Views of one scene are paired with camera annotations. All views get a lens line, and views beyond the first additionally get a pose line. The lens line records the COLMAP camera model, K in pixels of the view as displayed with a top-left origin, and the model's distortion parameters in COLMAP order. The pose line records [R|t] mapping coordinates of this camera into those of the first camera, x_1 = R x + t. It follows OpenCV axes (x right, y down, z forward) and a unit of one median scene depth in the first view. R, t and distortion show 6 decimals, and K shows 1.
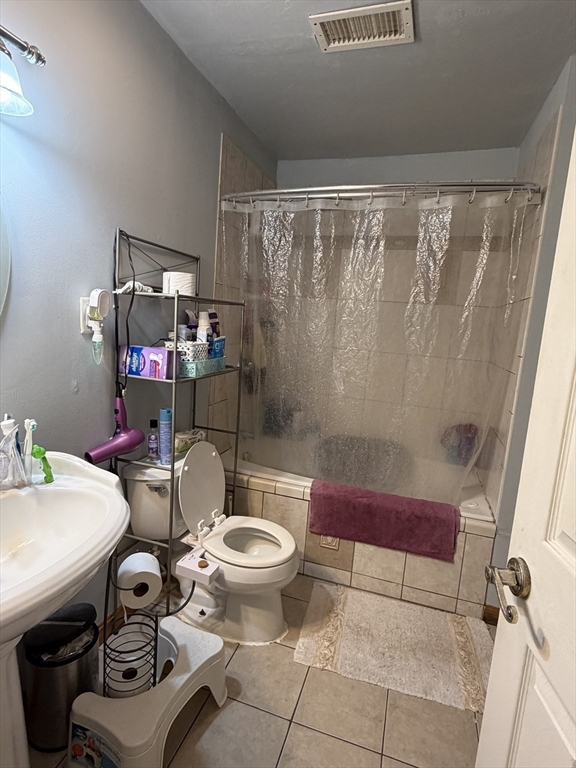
lens RADIAL K [[400.9, 0, 288.0], [0, 400.9, 384.0], [0, 0, 1]] dist [0.001923, 0.000756]
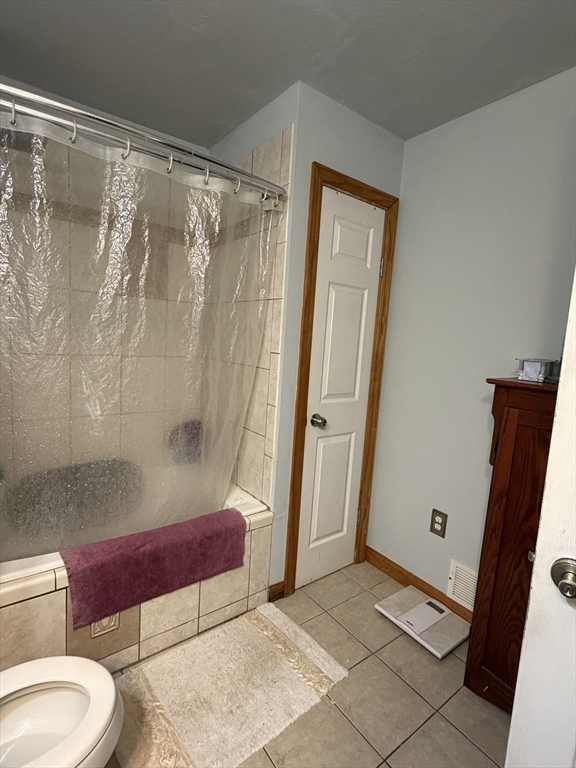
lens RADIAL K [[378.2, 0, 288.0], [0, 378.2, 384.0], [0, 0, 1]] dist [0.000223, 0.000197]
pose [[0.587093, -0.137249, 0.797800, -0.197944], [0.107410, 0.990016, 0.091274, -0.066343], [-0.802362, 0.032105, 0.595973, 0.331566]]
